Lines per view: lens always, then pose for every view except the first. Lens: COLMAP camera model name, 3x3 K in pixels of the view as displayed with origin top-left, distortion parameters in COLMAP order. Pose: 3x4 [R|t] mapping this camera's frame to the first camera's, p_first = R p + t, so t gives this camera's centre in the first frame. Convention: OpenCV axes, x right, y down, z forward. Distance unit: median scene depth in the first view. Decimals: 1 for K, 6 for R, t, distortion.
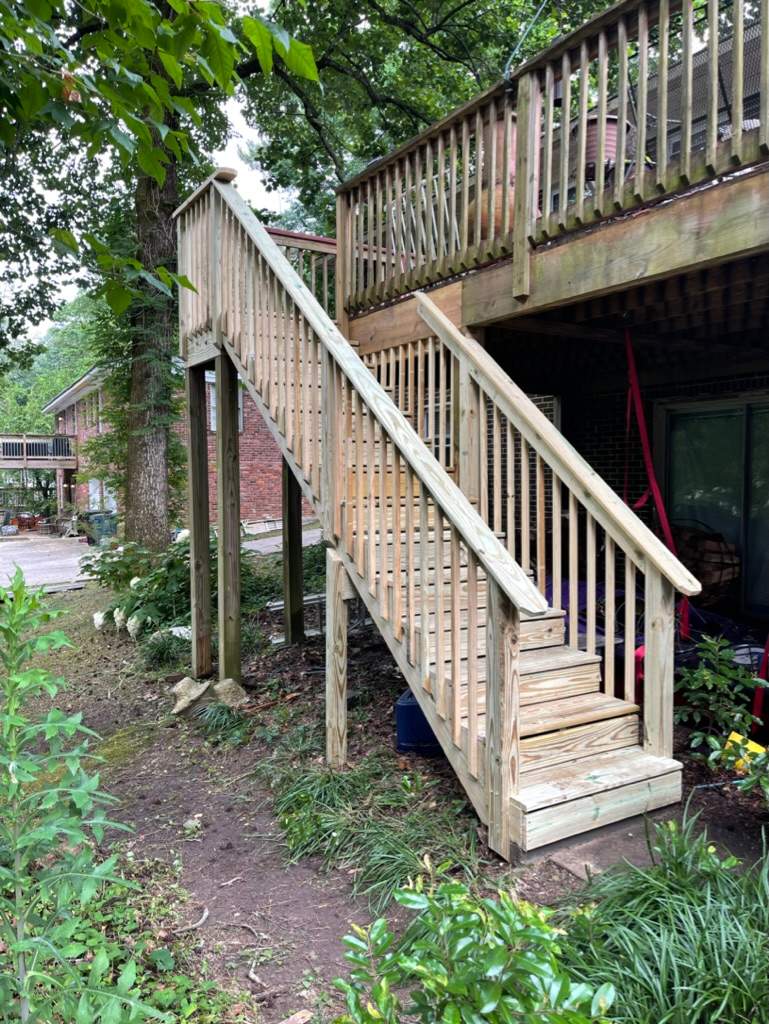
lens RADIAL K [[772.4, 0, 388.7], [0, 772.4, 515.3], [0, 0, 1]] dist [0.071235, -0.066608]
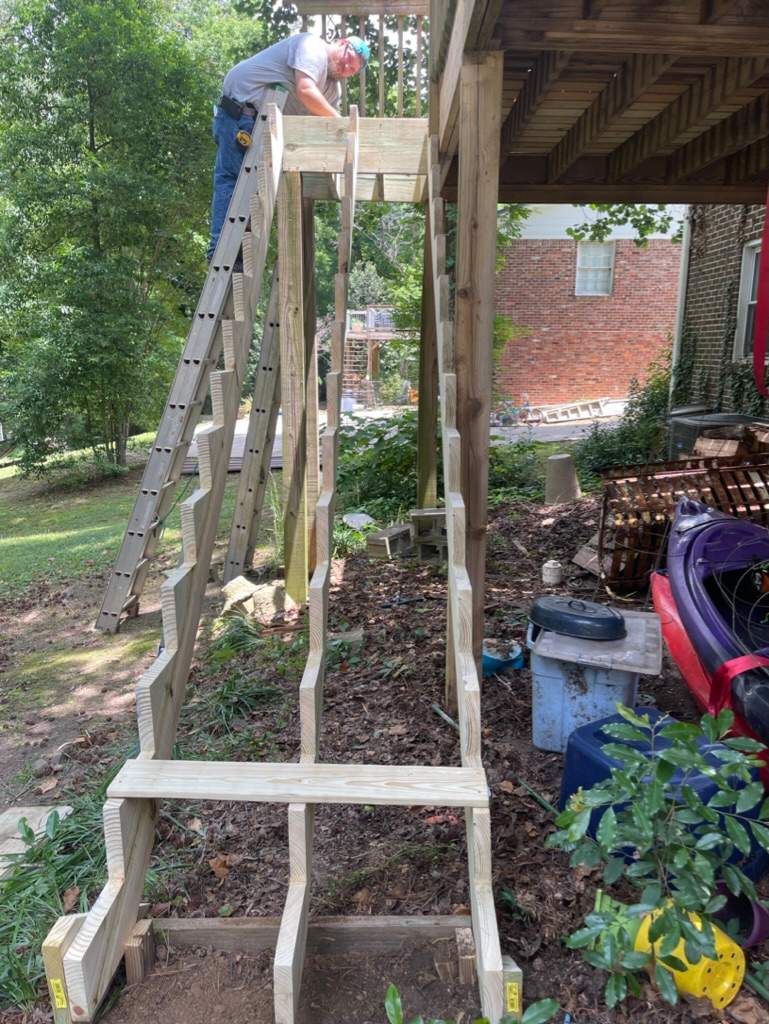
lens RADIAL K [[775.5, 0, 385.6], [0, 775.5, 524.2], [0, 0, 1]] dist [0.051419, -0.061539]
pose [[0.852414, 0.125132, -0.507673, 0.399259], [-0.038421, 0.983306, 0.177855, -0.008222], [0.521454, -0.132101, 0.842992, 0.474146]]
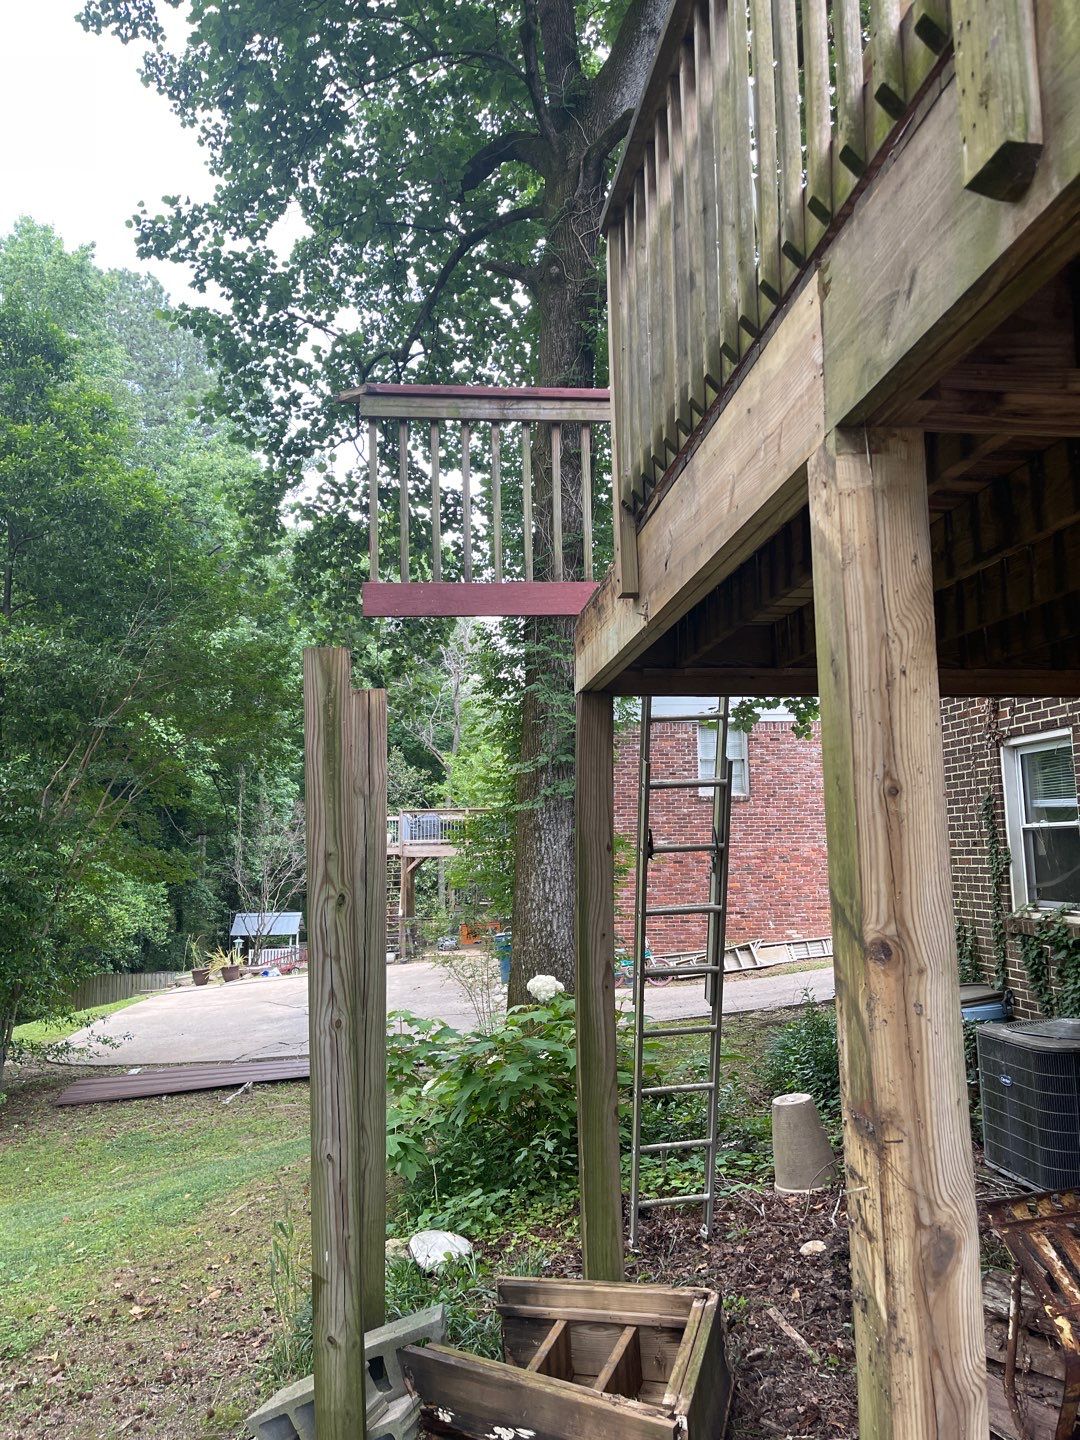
lens RADIAL K [[1086.2, 0, 546.0], [0, 1086.2, 724.7], [0, 0, 1]] dist [0.071235, -0.066608]
pose [[0.909149, -0.061255, -0.411943, 0.162894], [-0.008410, 0.986223, -0.165208, -0.093999], [0.416387, 0.153663, 0.896108, 0.688985]]
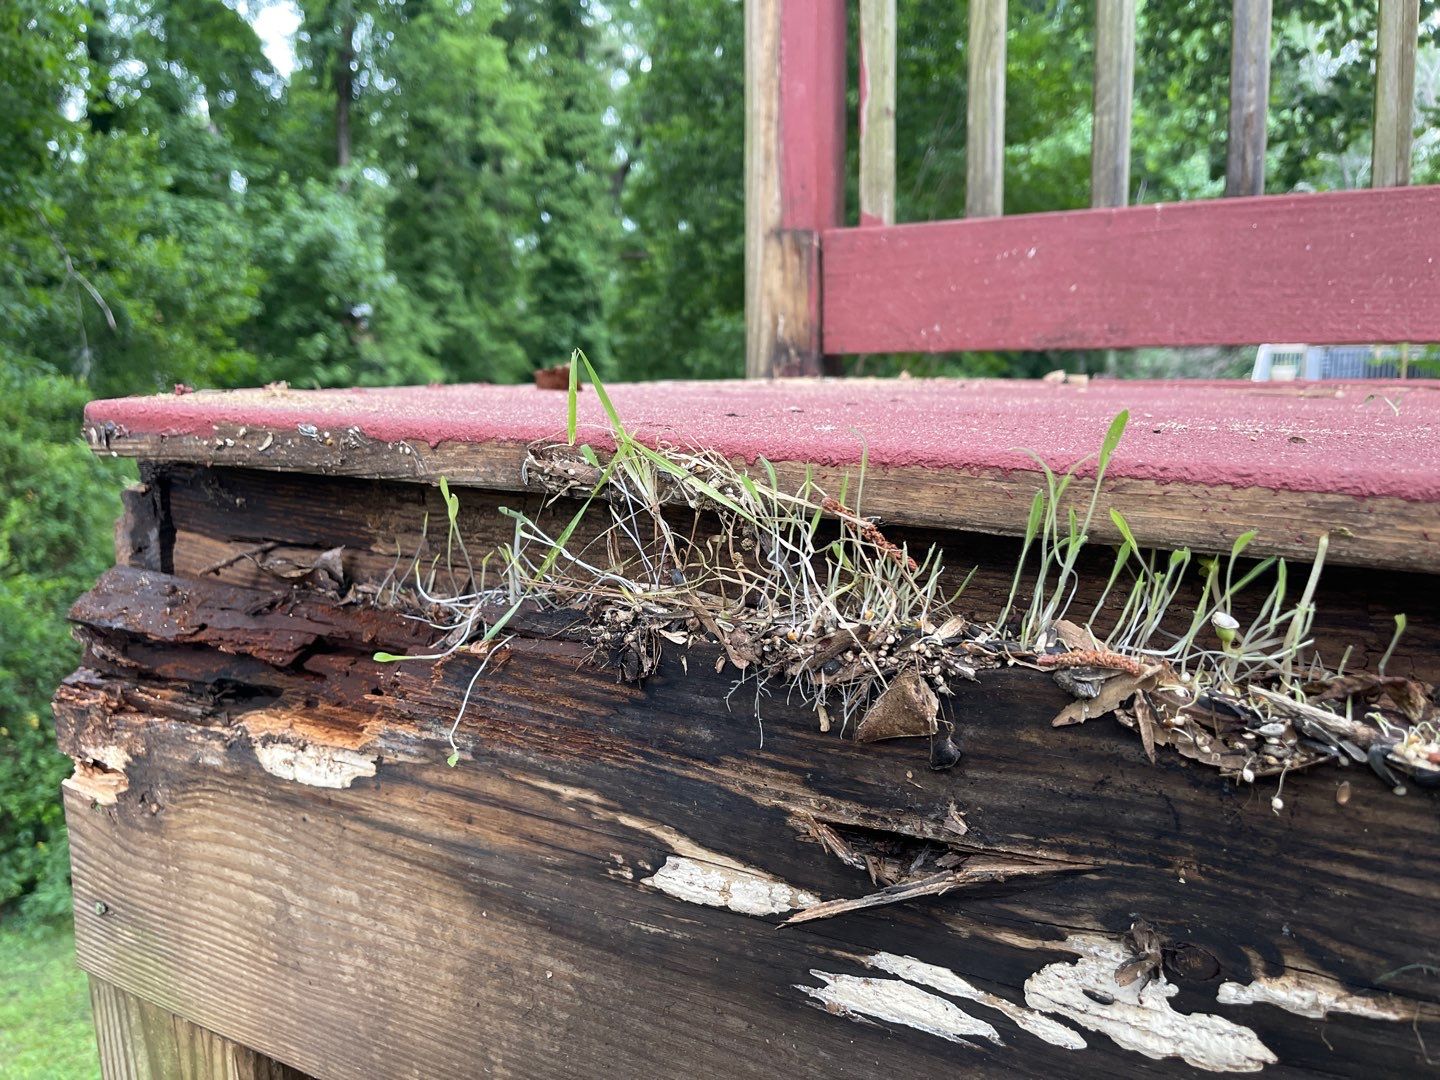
lens RADIAL K [[1113.2, 0, 721.7], [0, 1113.2, 543.9], [0, 0, 1]] dist [0.055743, -0.090288]
pose [[0.499852, 0.134357, -0.855626, -0.136241], [-0.037441, 0.990323, 0.133636, -0.340928], [0.865301, -0.034763, 0.500045, 1.298985]]
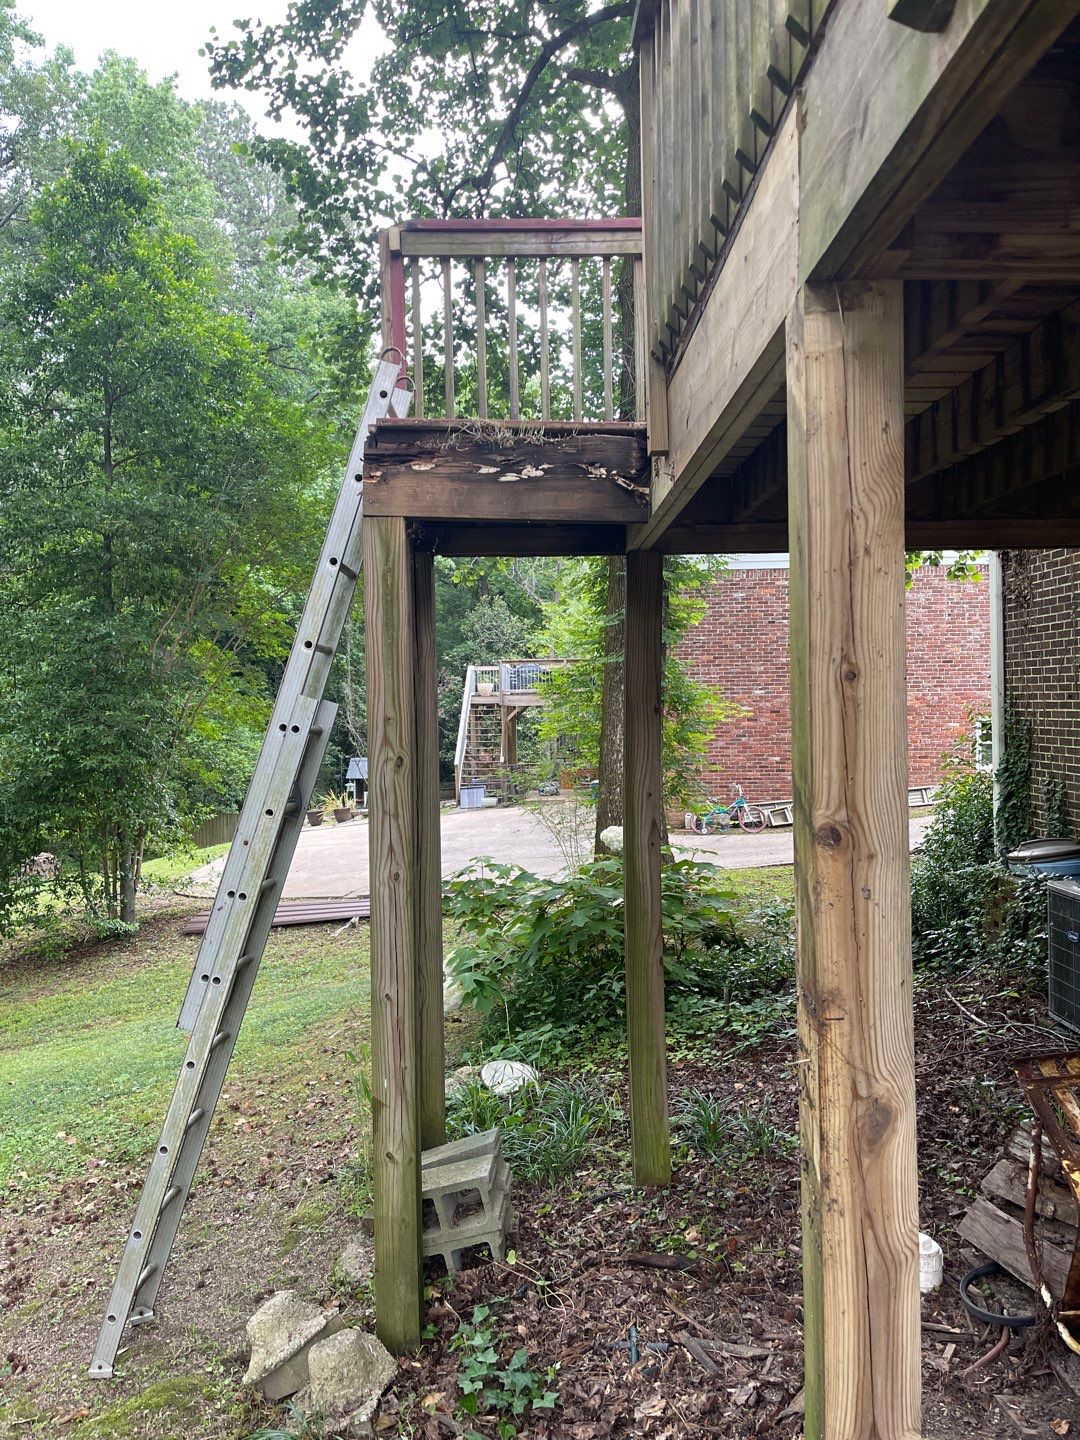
lens RADIAL K [[1086.2, 0, 546.0], [0, 1086.2, 724.7], [0, 0, 1]] dist [0.071235, -0.066608]
pose [[0.864128, -0.002160, -0.503267, 0.208607], [-0.011997, 0.999618, -0.024890, -0.107202], [0.503129, 0.027546, 0.863772, 0.711764]]
